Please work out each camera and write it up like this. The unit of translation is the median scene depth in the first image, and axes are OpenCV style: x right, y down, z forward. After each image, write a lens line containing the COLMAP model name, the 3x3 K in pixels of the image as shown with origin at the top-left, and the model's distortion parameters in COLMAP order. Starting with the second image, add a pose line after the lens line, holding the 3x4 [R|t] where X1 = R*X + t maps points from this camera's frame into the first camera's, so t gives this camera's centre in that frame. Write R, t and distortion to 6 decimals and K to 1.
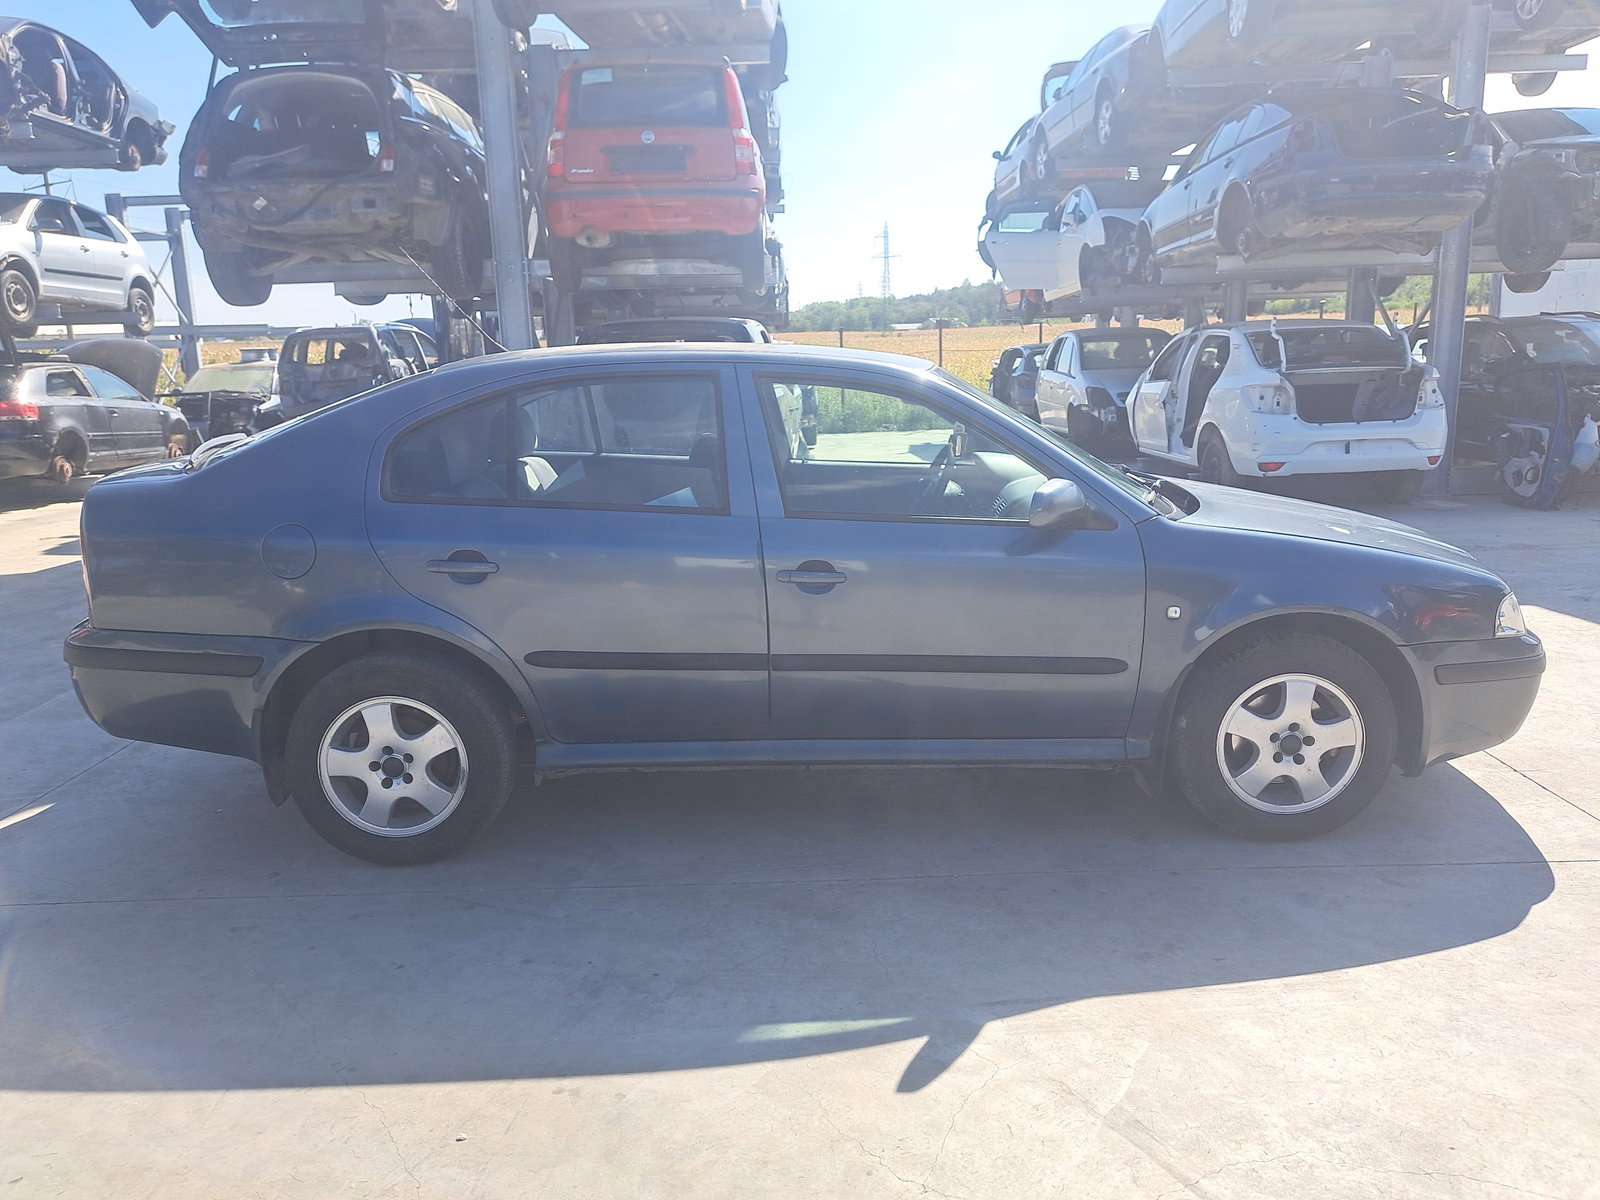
lens RADIAL K [[1095.0, 0, 800.0], [0, 1095.0, 600.0], [0, 0, 1]] dist [-0.003556, -0.002910]
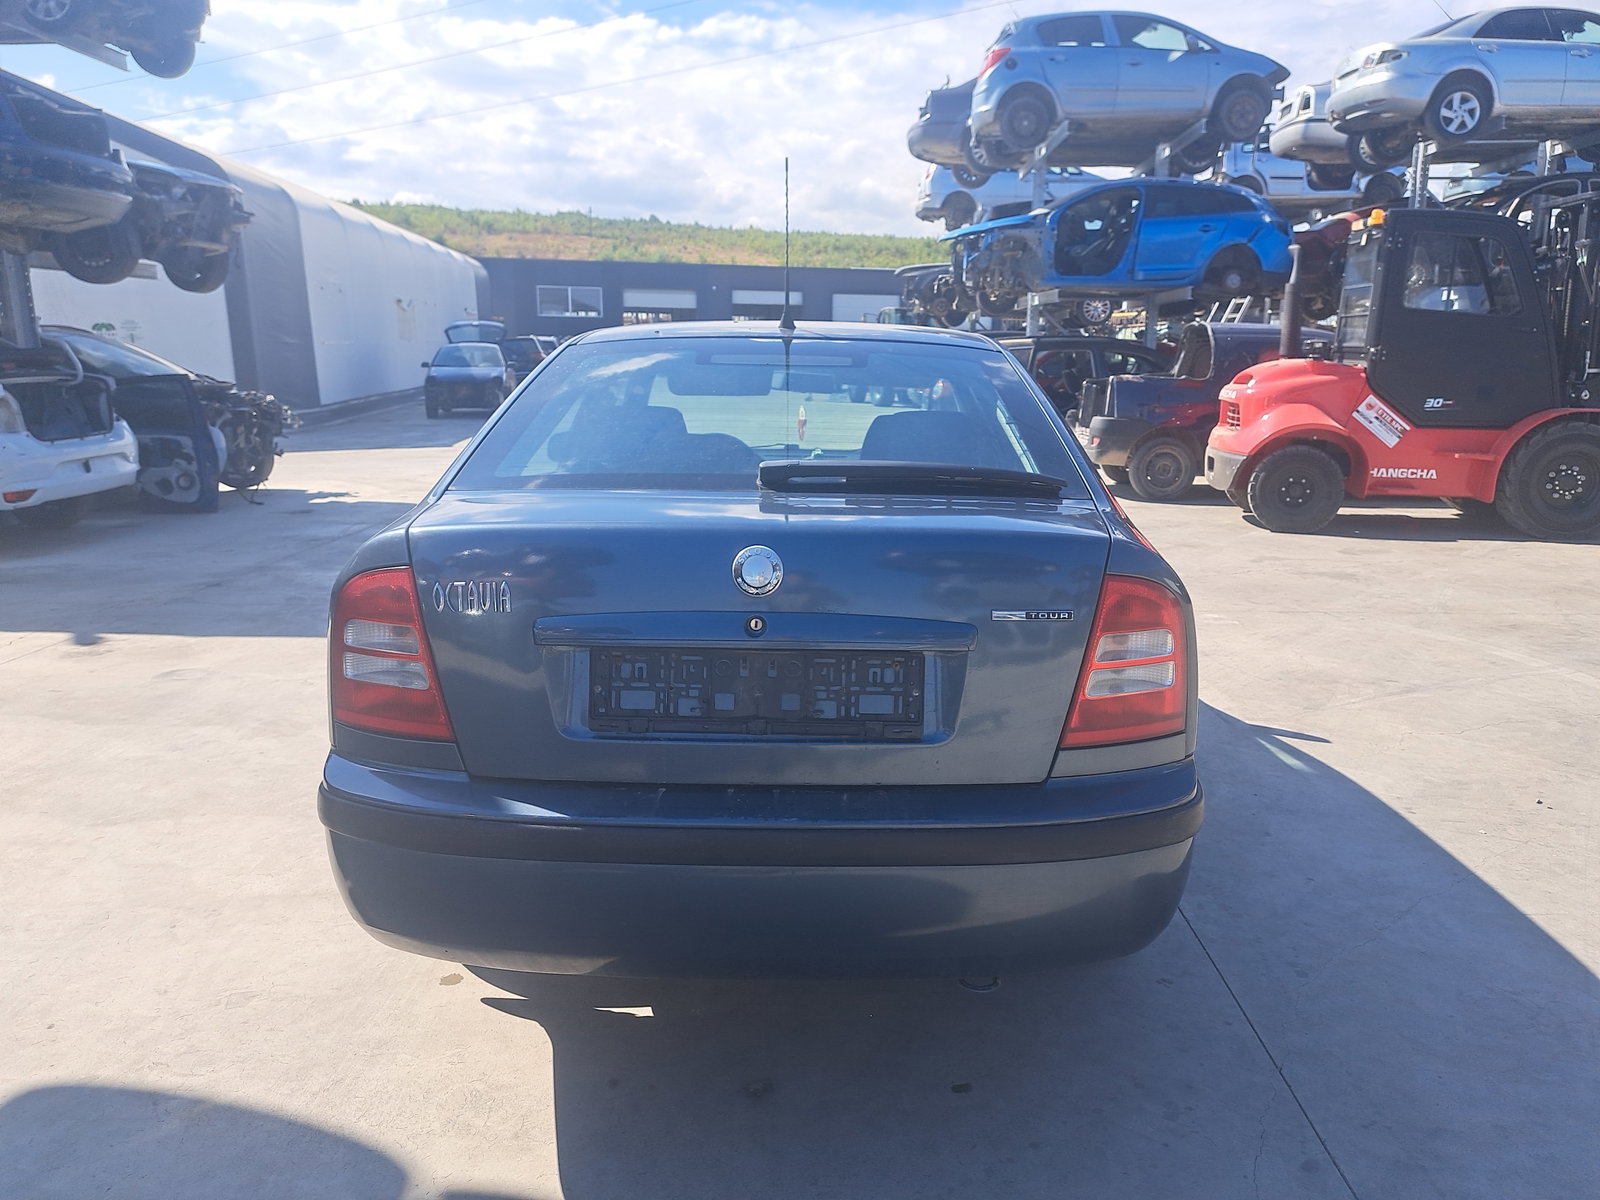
lens RADIAL K [[1135.4, 0, 800.0], [0, 1135.4, 600.0], [0, 0, 1]] dist [0.005770, 0.003692]
pose [[0.013662, -0.182322, 0.983144, -0.421404], [0.206663, 0.962521, 0.175625, -0.076661], [-0.978317, 0.200781, 0.050829, 0.400463]]
